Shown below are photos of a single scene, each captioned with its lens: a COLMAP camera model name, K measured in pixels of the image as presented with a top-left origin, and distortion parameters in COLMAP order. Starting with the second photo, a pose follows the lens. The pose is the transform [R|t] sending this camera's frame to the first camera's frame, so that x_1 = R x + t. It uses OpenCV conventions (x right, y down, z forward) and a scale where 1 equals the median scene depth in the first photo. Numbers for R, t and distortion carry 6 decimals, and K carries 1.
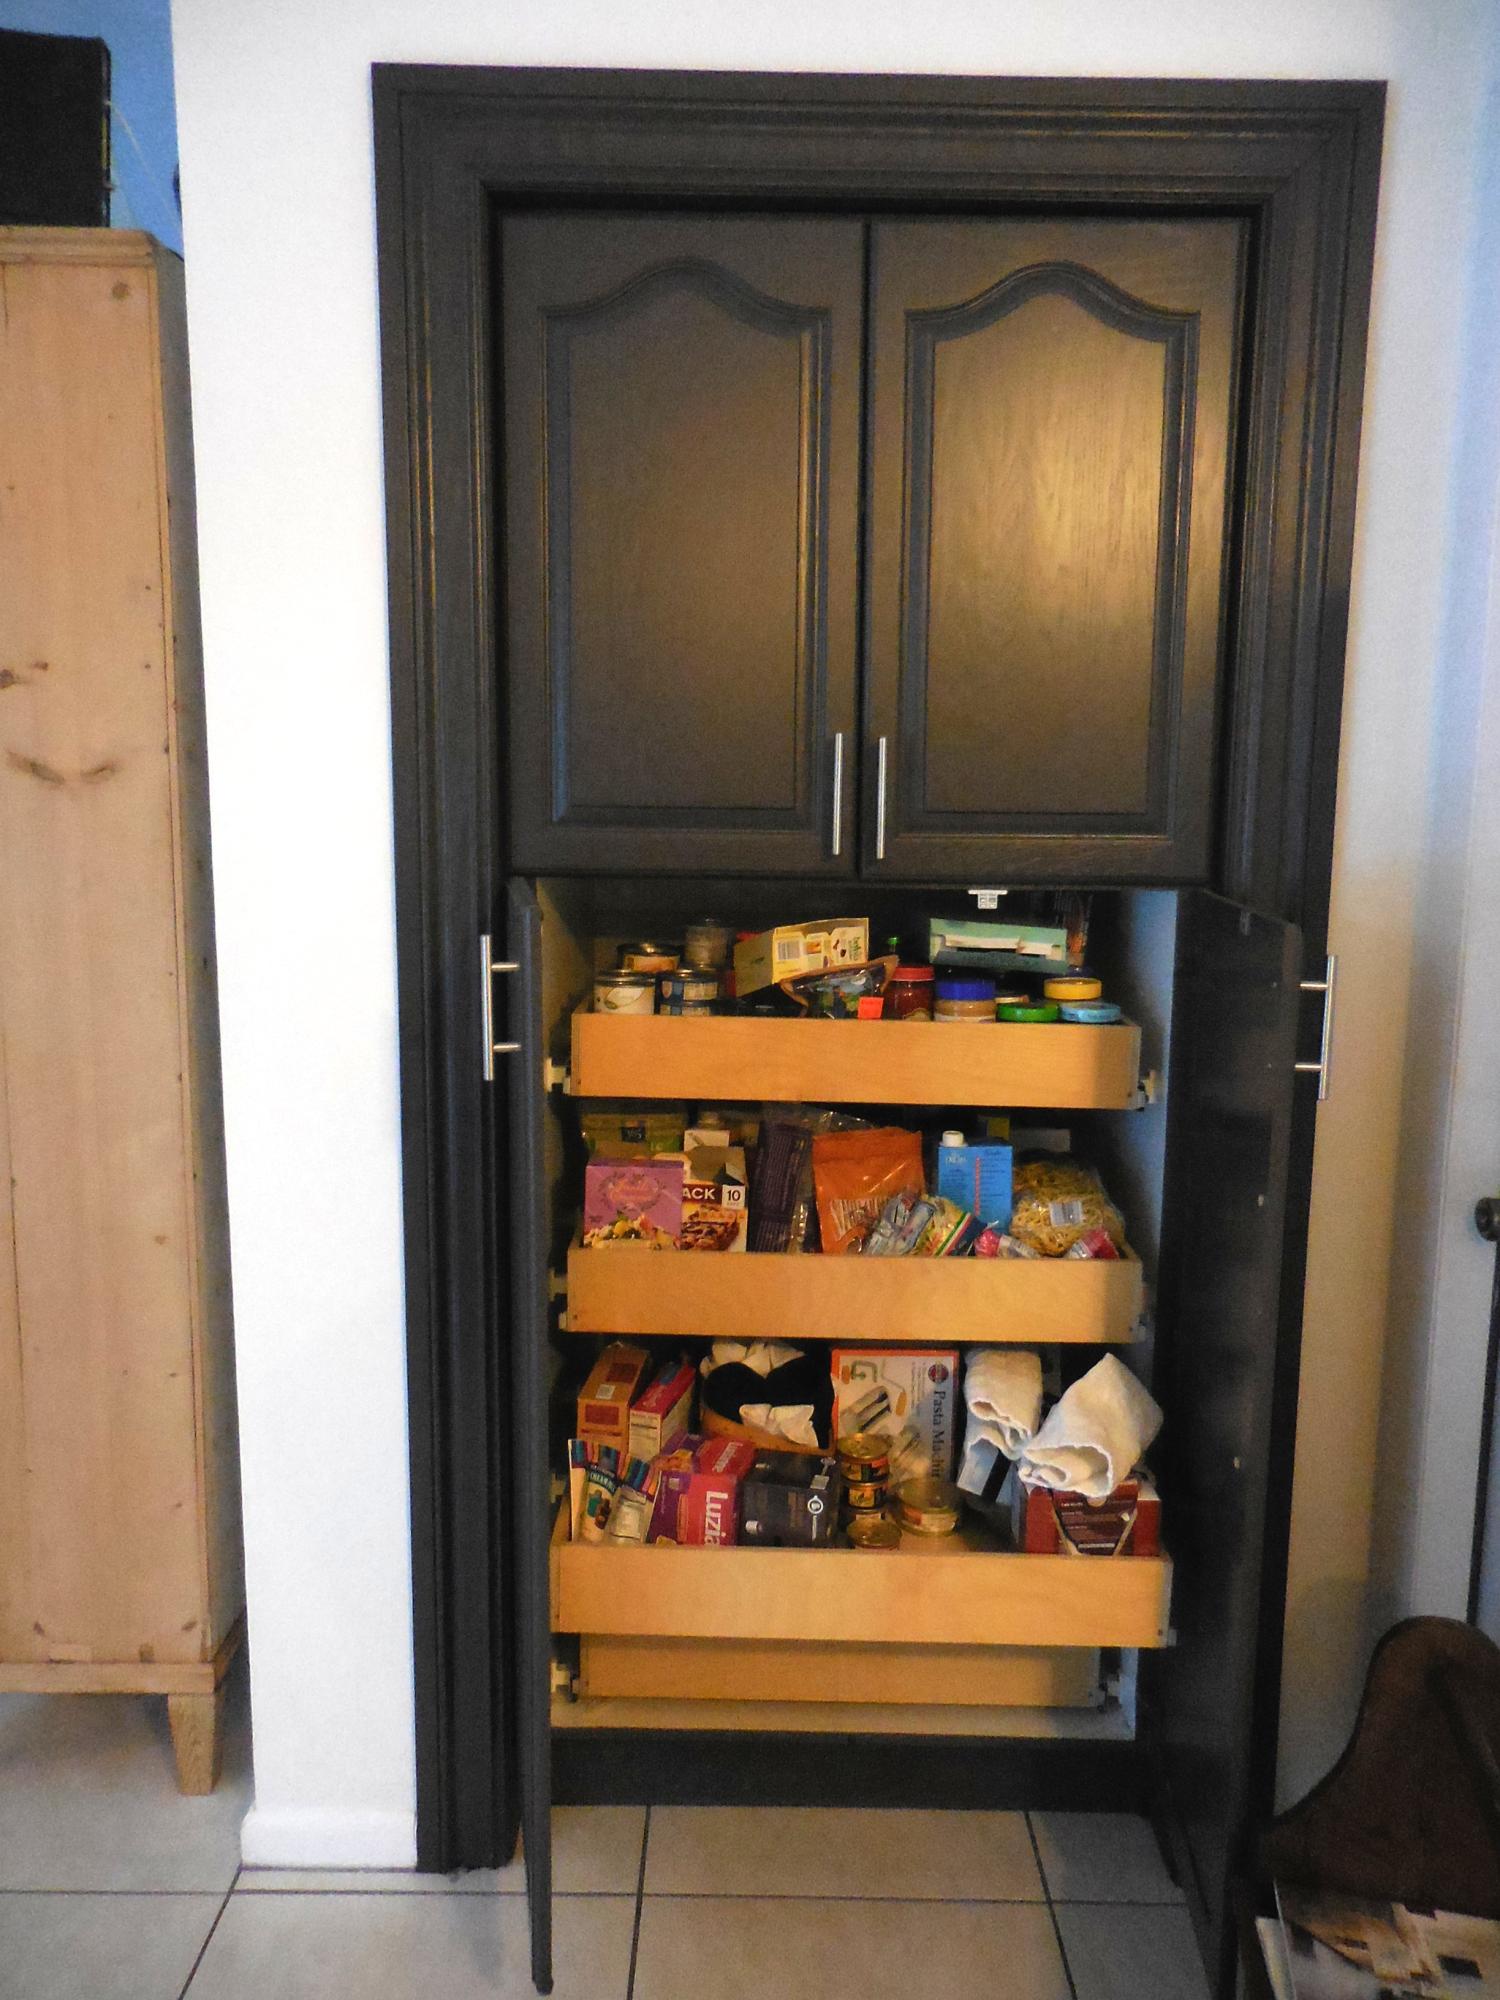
lens RADIAL K [[1523.2, 0, 750.0], [0, 1523.2, 1000.0], [0, 0, 1]] dist [-0.005925, 0.026445]
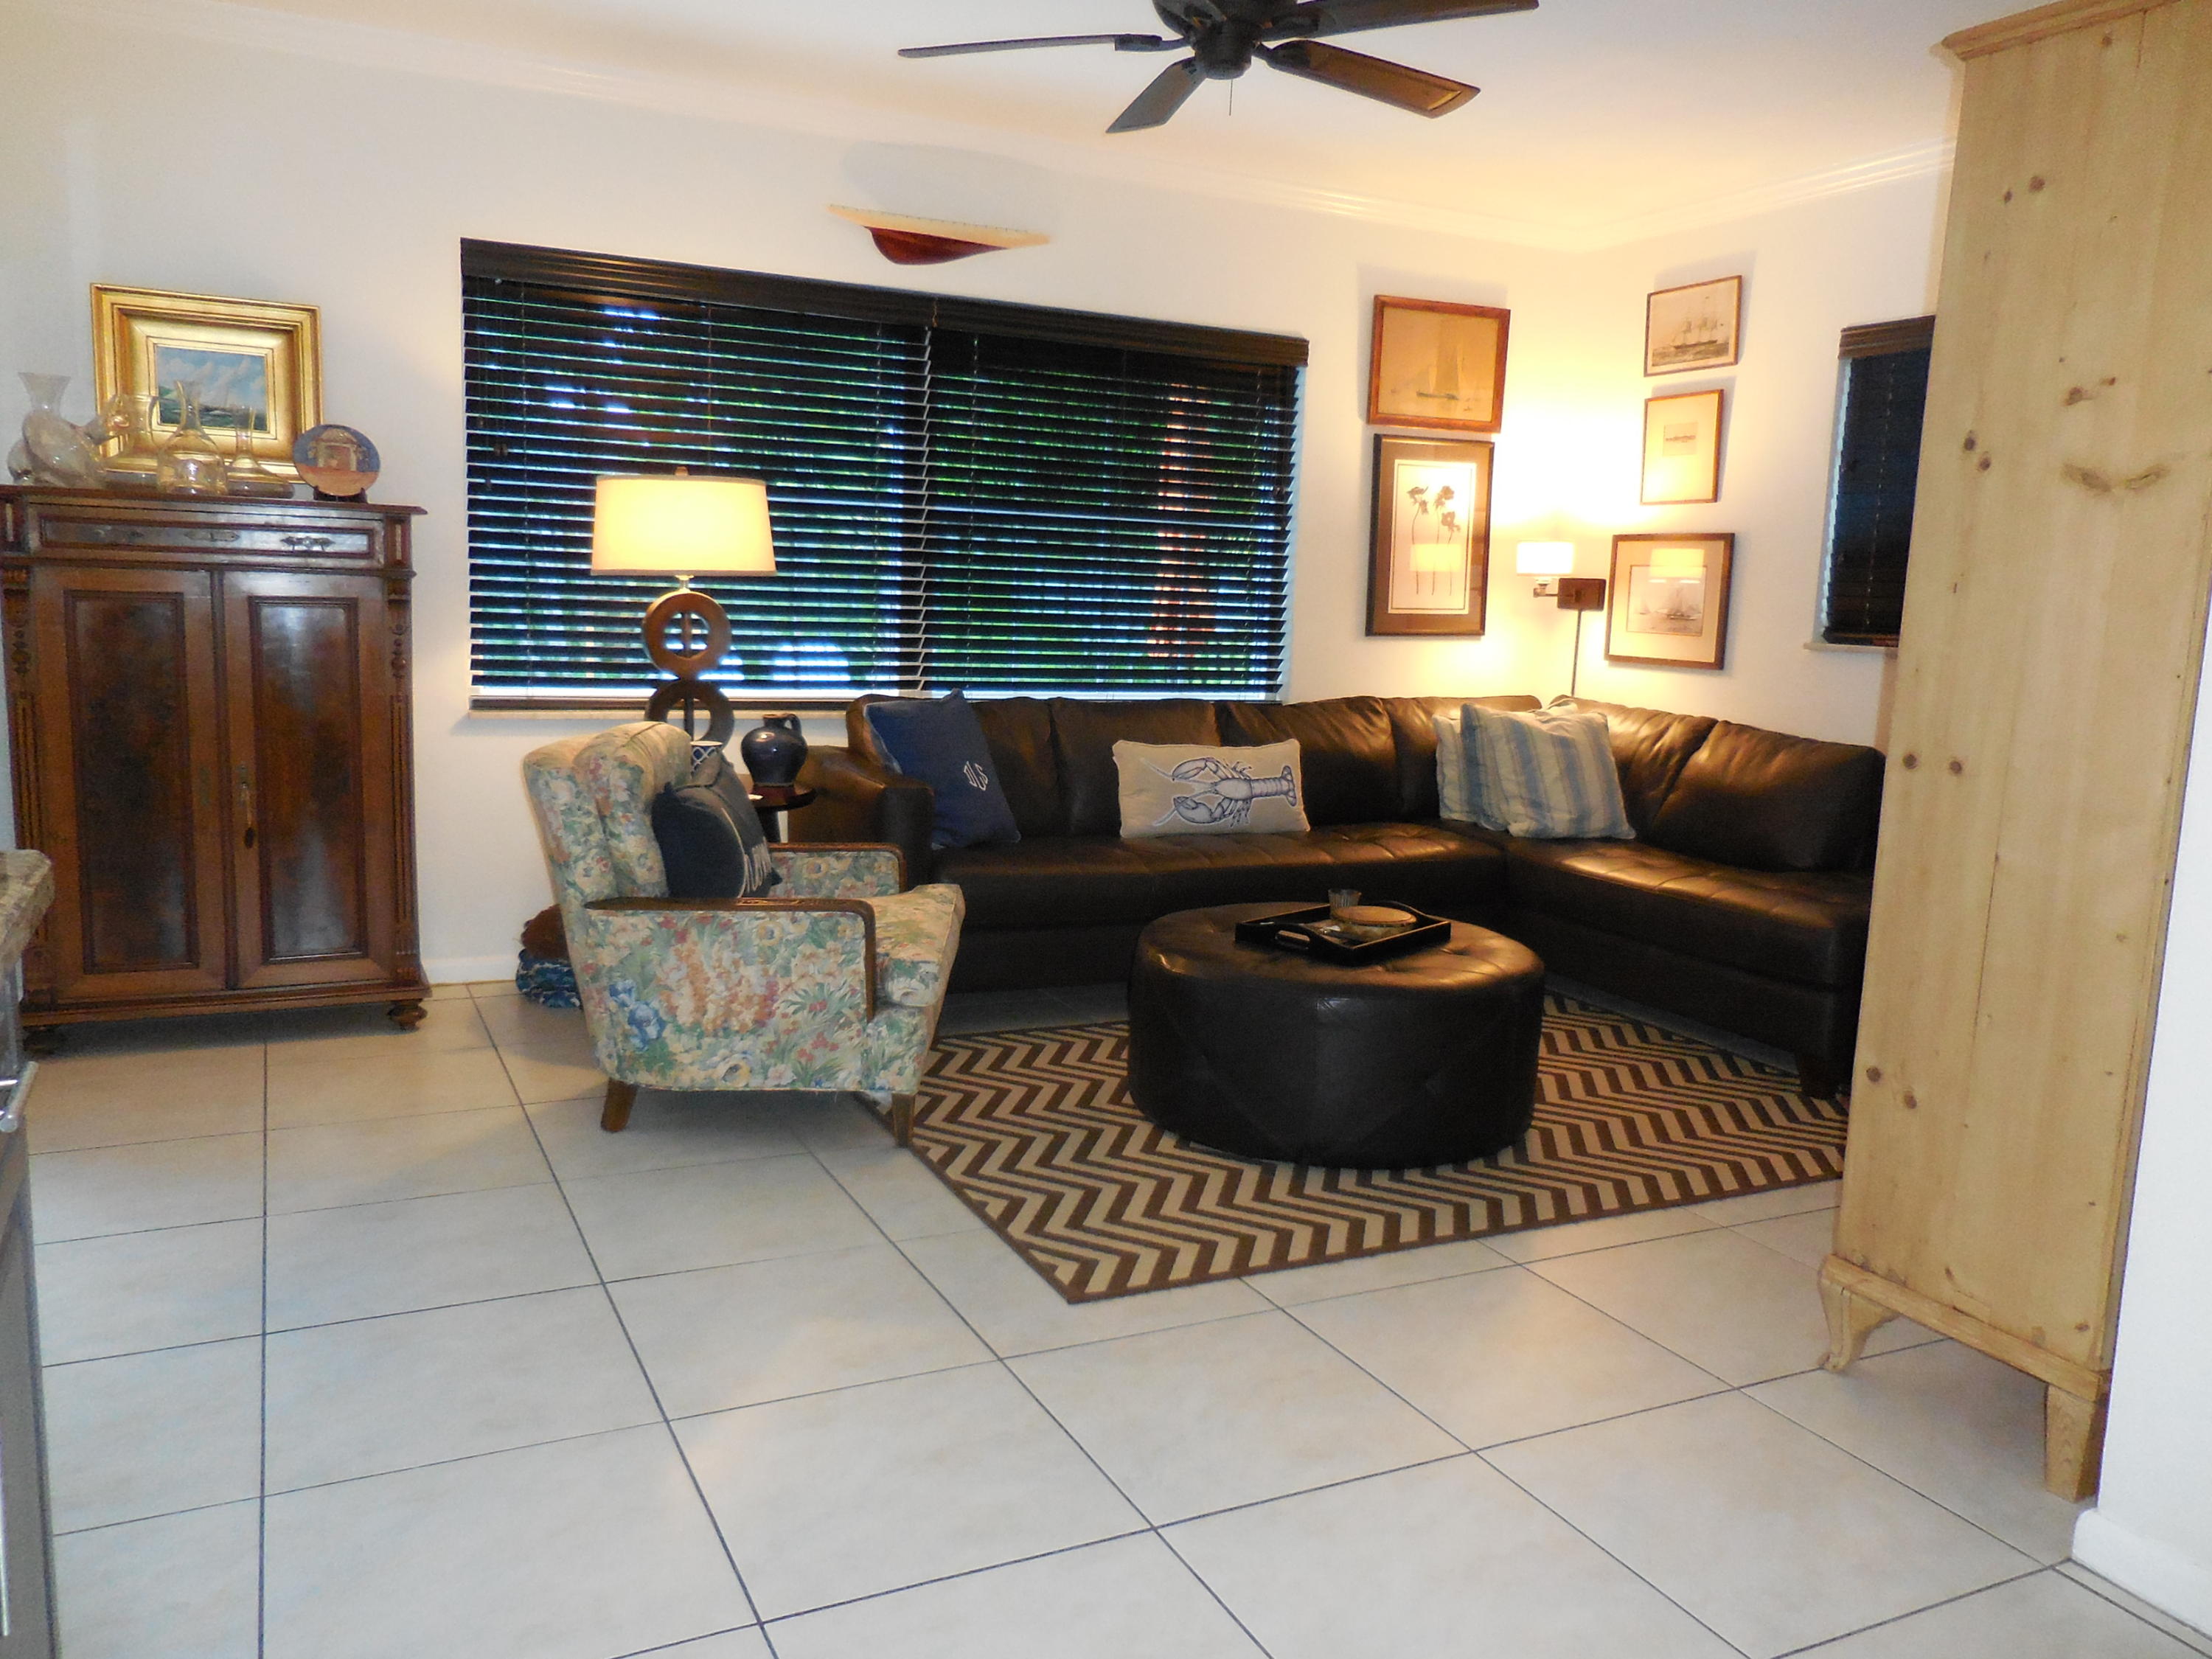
lens RADIAL K [[1683.2, 0, 1098.7], [0, 1683.2, 825.4], [0, 0, 1]] dist [-0.016468, 0.032193]
pose [[0.442936, 0.137363, -0.885968, 0.307557], [-0.164017, 0.983931, 0.070552, 0.120348], [0.881423, 0.114064, 0.458348, -0.133140]]
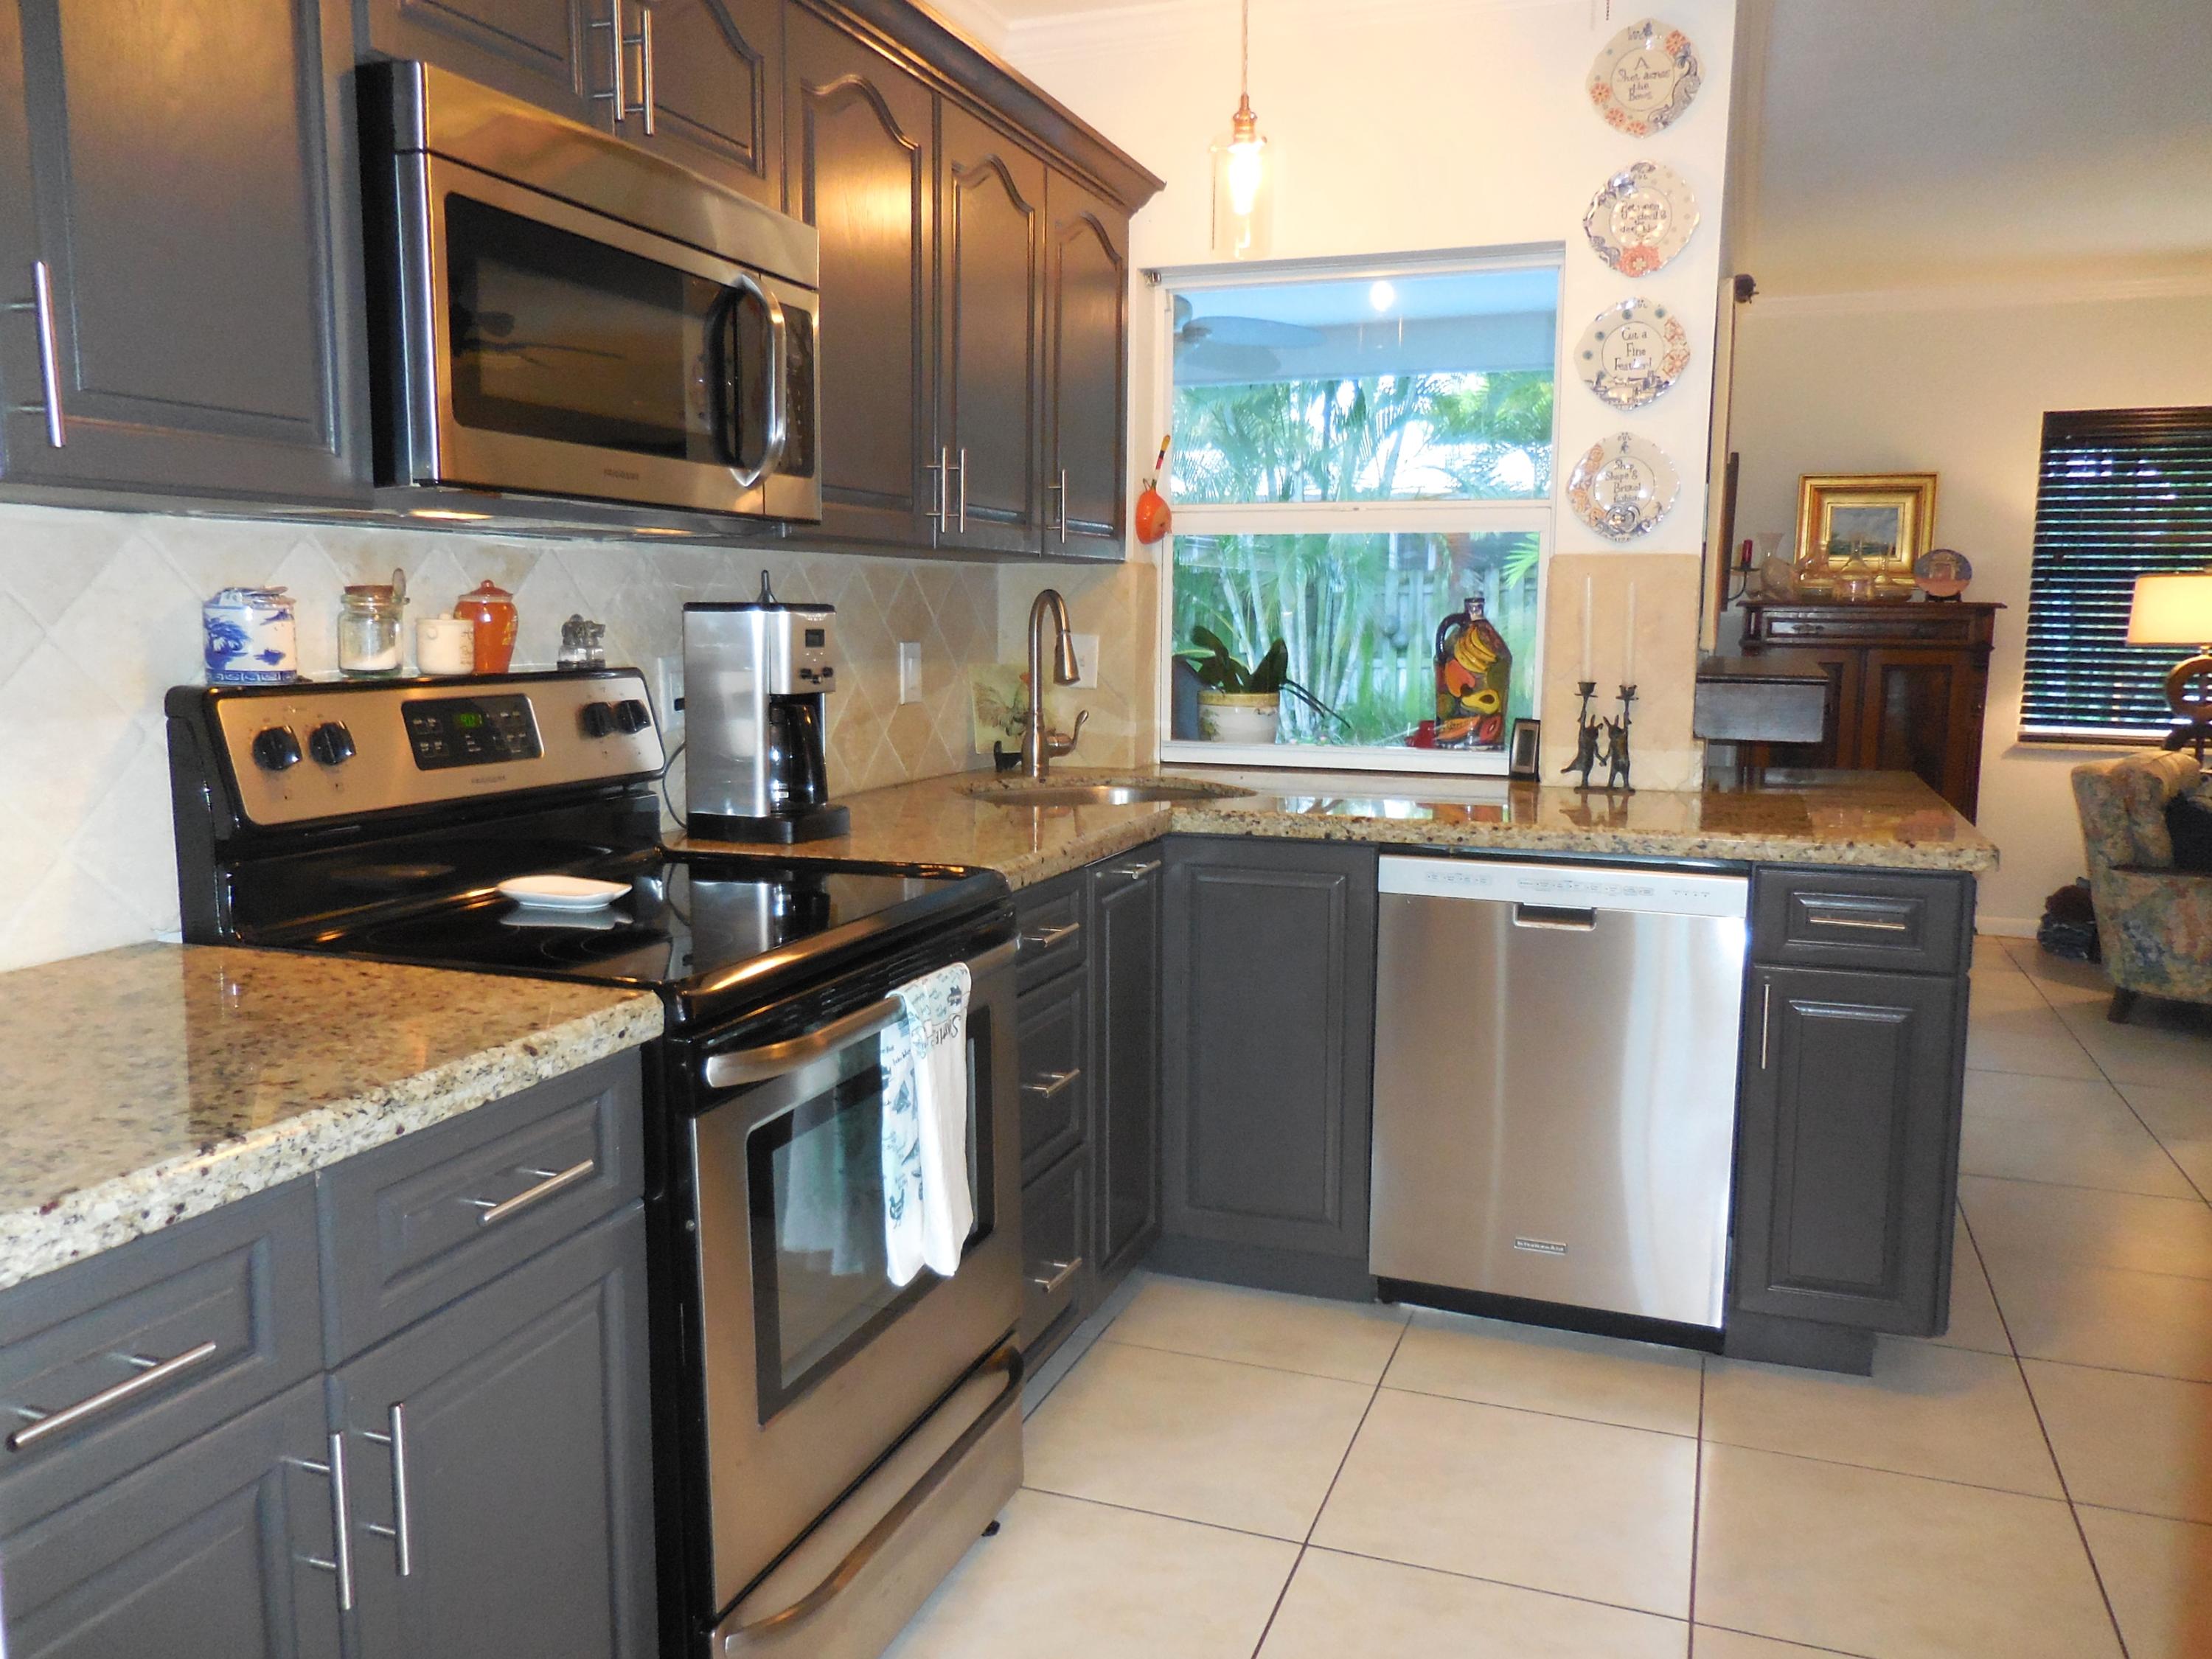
lens RADIAL K [[1684.6, 0, 1110.9], [0, 1684.6, 824.7], [0, 0, 1]] dist [-0.005925, 0.026445]
pose [[-0.342577, 0.113652, -0.932590, 1.604365], [-0.146289, 0.974095, 0.172448, 0.118928], [0.928030, 0.195505, -0.317077, -0.439142]]
